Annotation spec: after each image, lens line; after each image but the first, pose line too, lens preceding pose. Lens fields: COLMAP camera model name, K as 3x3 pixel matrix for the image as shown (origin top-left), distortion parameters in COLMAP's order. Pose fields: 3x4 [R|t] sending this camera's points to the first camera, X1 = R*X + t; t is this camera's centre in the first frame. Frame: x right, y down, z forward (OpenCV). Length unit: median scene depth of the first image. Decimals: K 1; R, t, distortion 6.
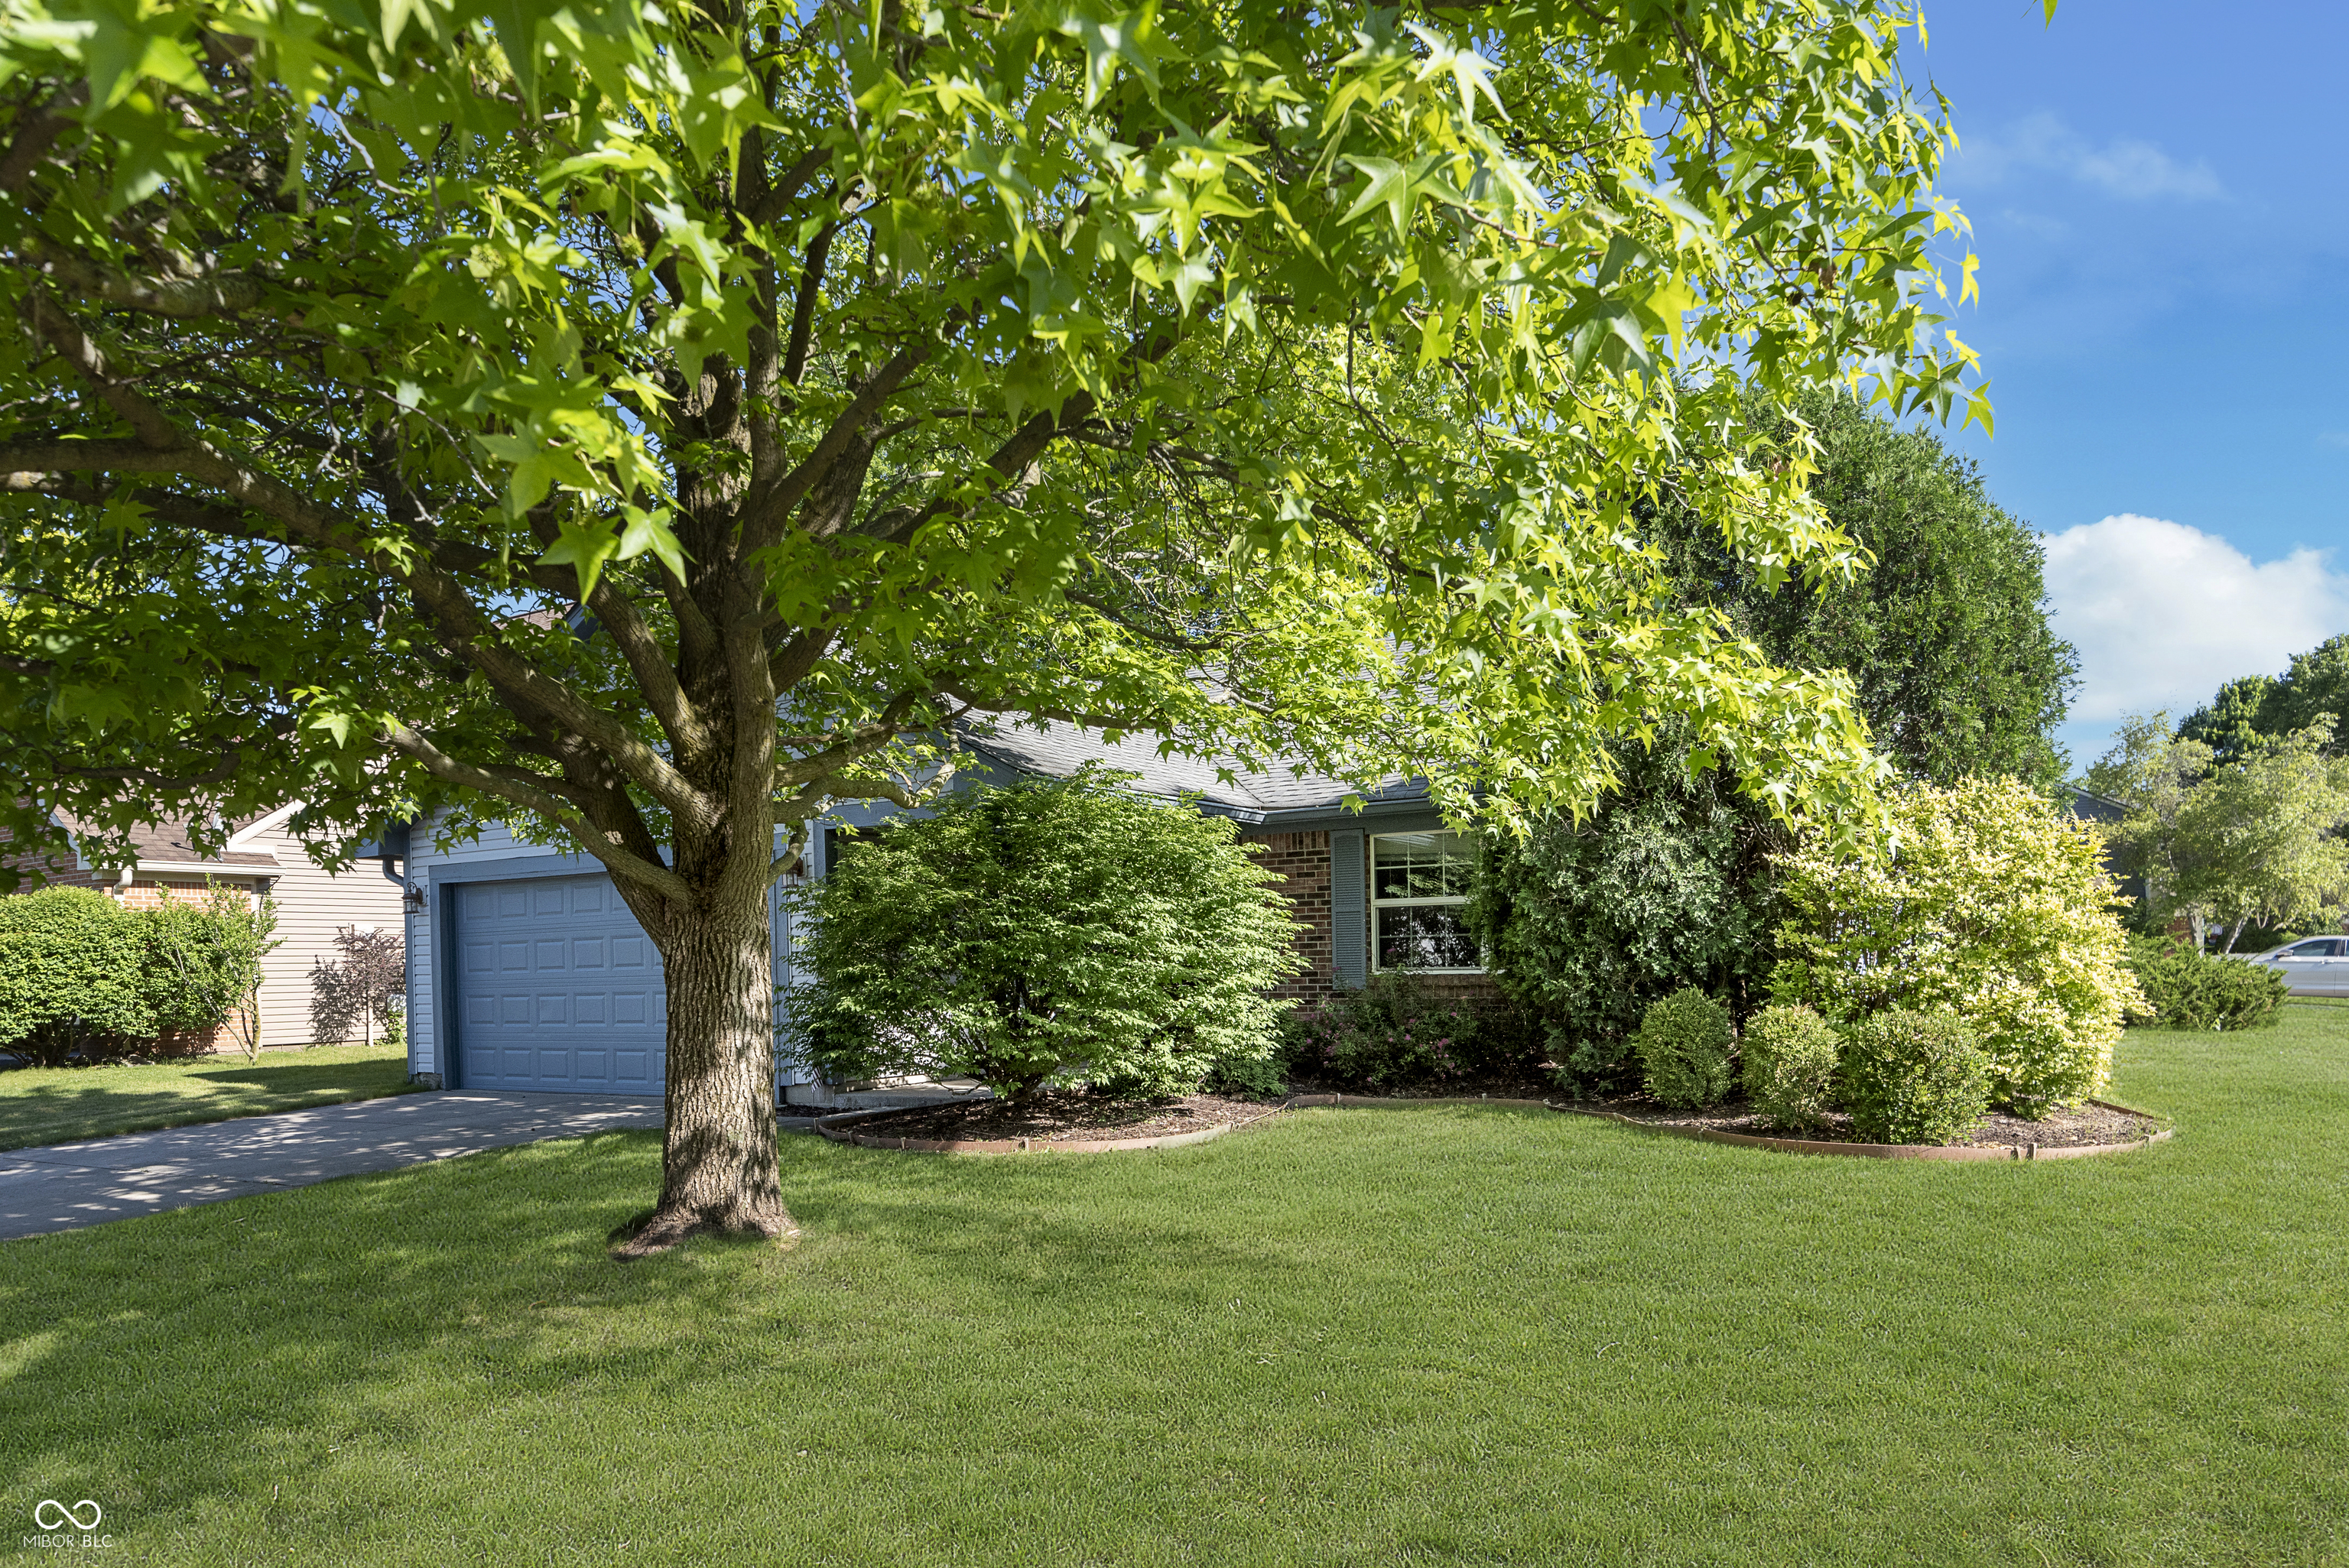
lens RADIAL K [[1494.0, 0, 1174.5], [0, 1494.0, 784.0], [0, 0, 1]] dist [-0.000358, 0.000028]
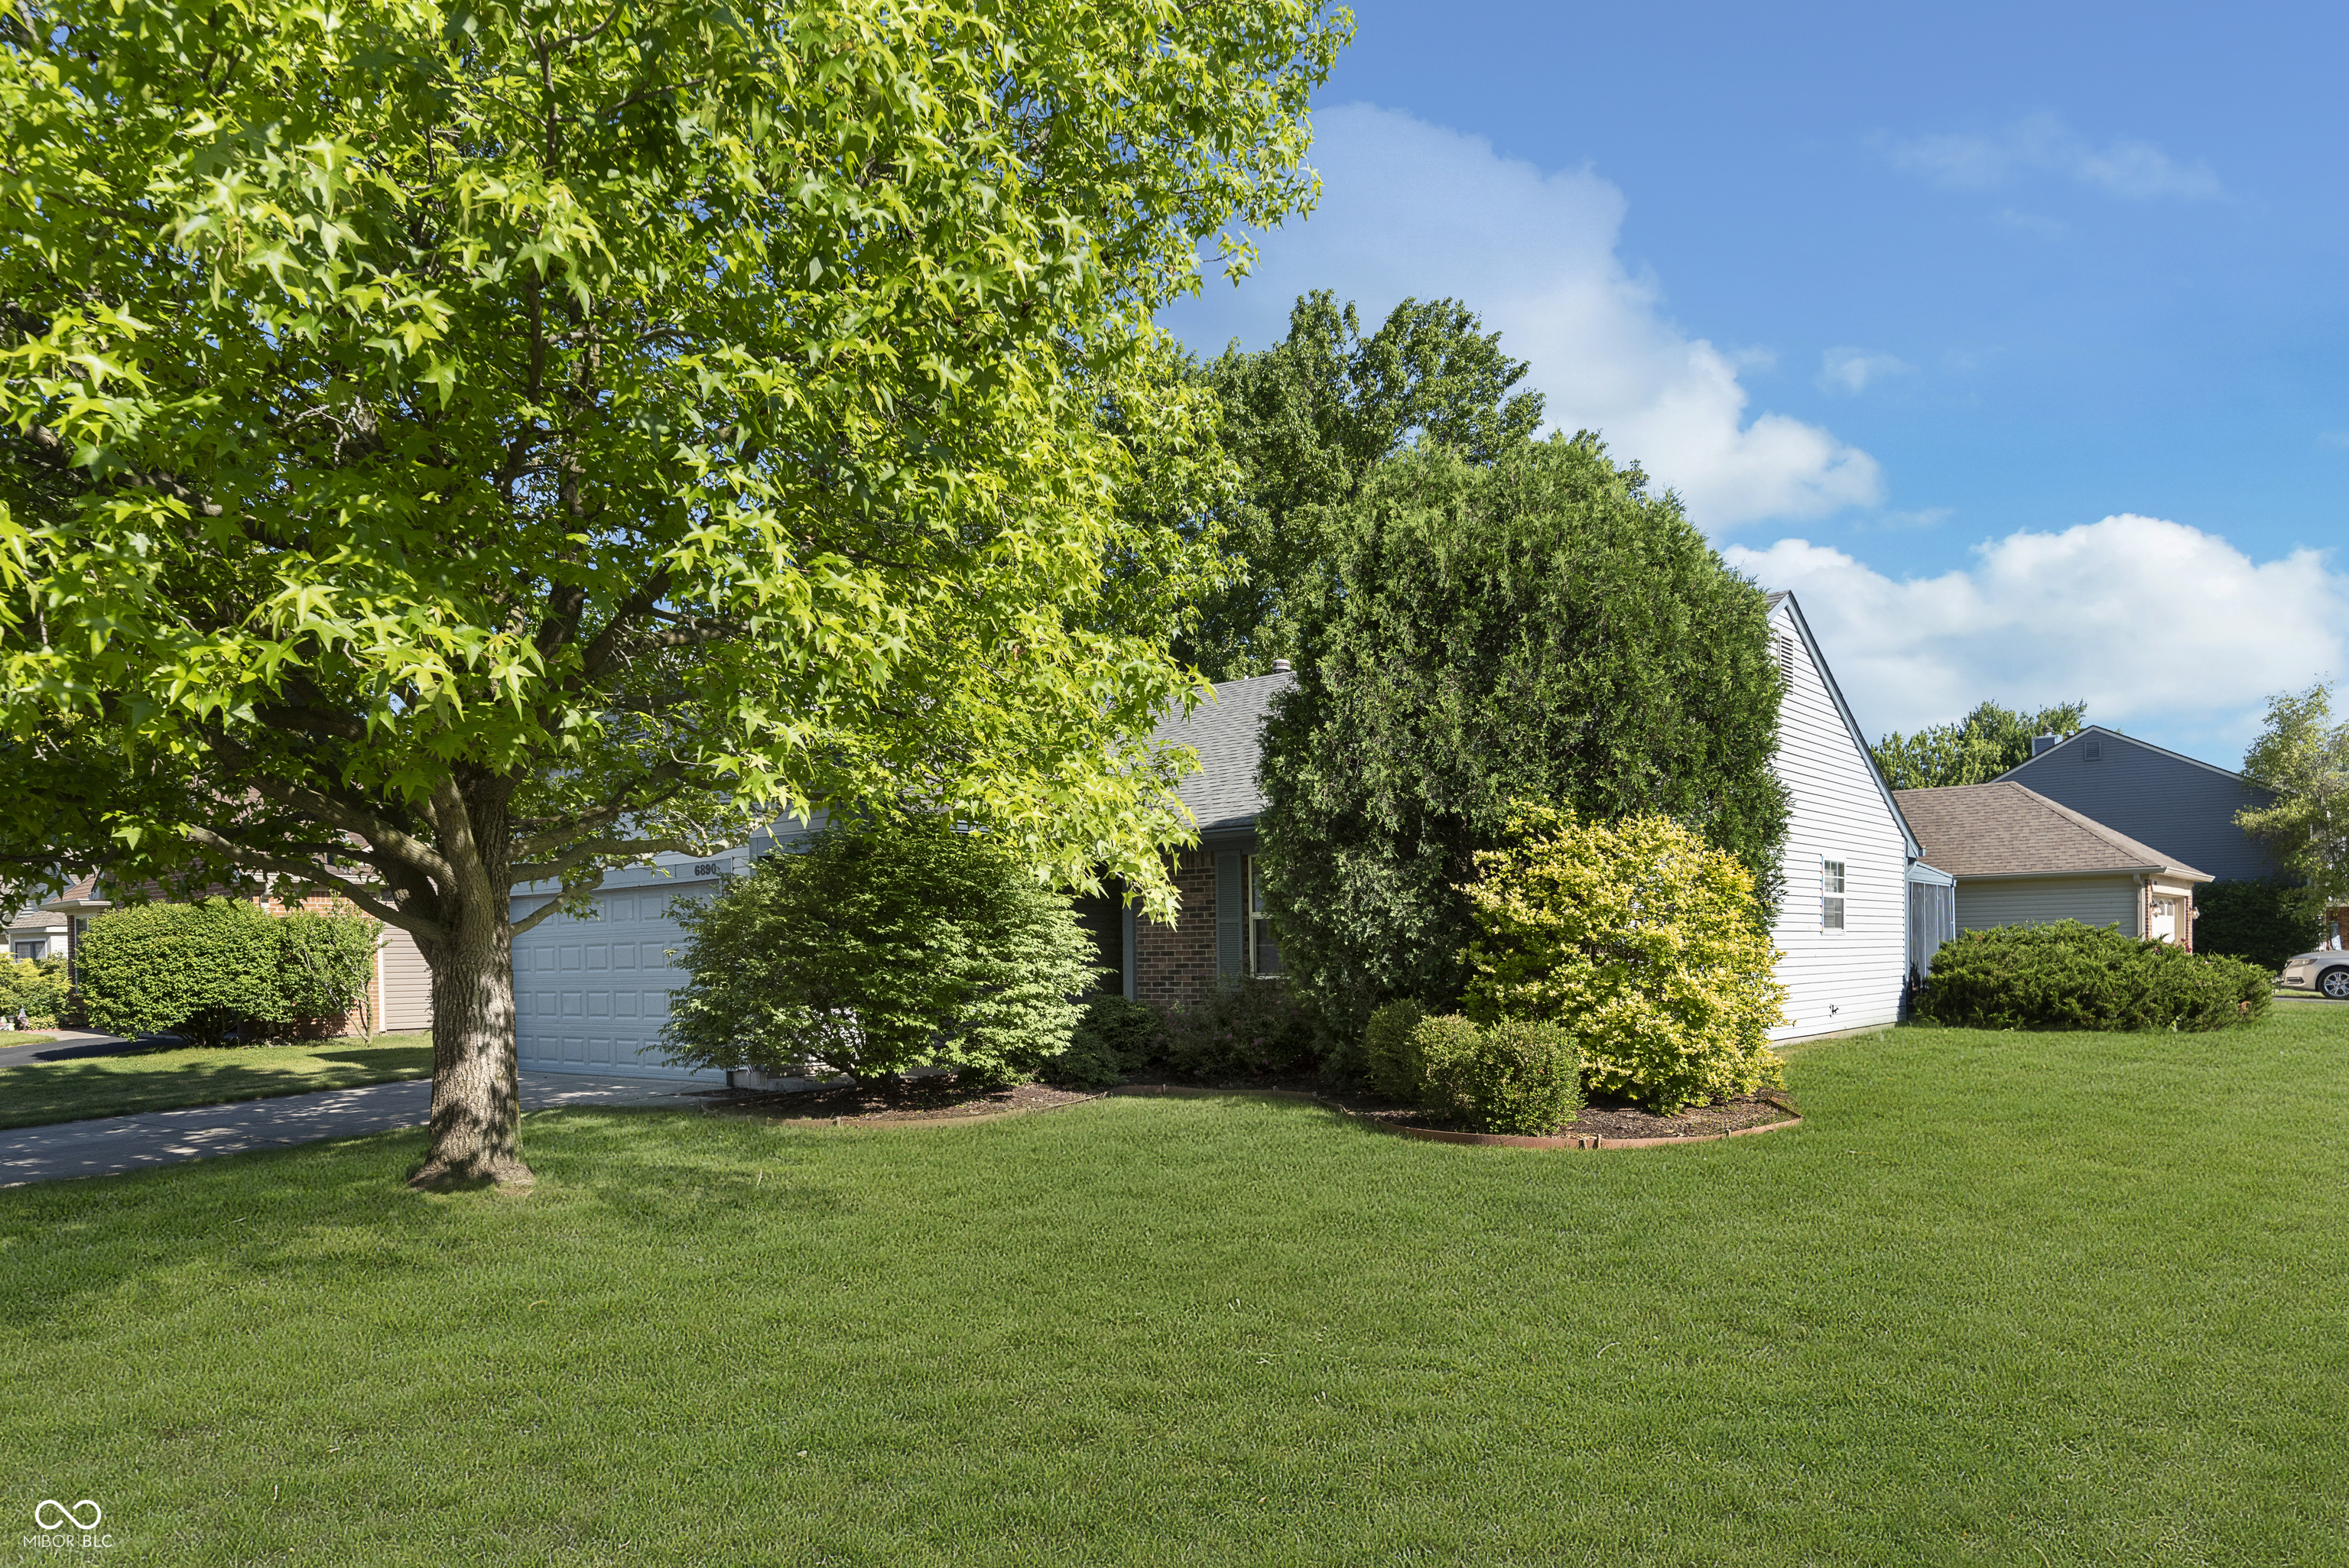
lens RADIAL K [[1487.0, 0, 1174.6], [0, 1487.0, 755.6], [0, 0, 1]] dist [-0.006648, 0.000167]
pose [[0.992485, -0.013332, -0.121640, 0.318623], [0.012102, 0.999868, -0.010846, -0.043370], [0.121769, 0.009292, 0.992515, -0.179061]]
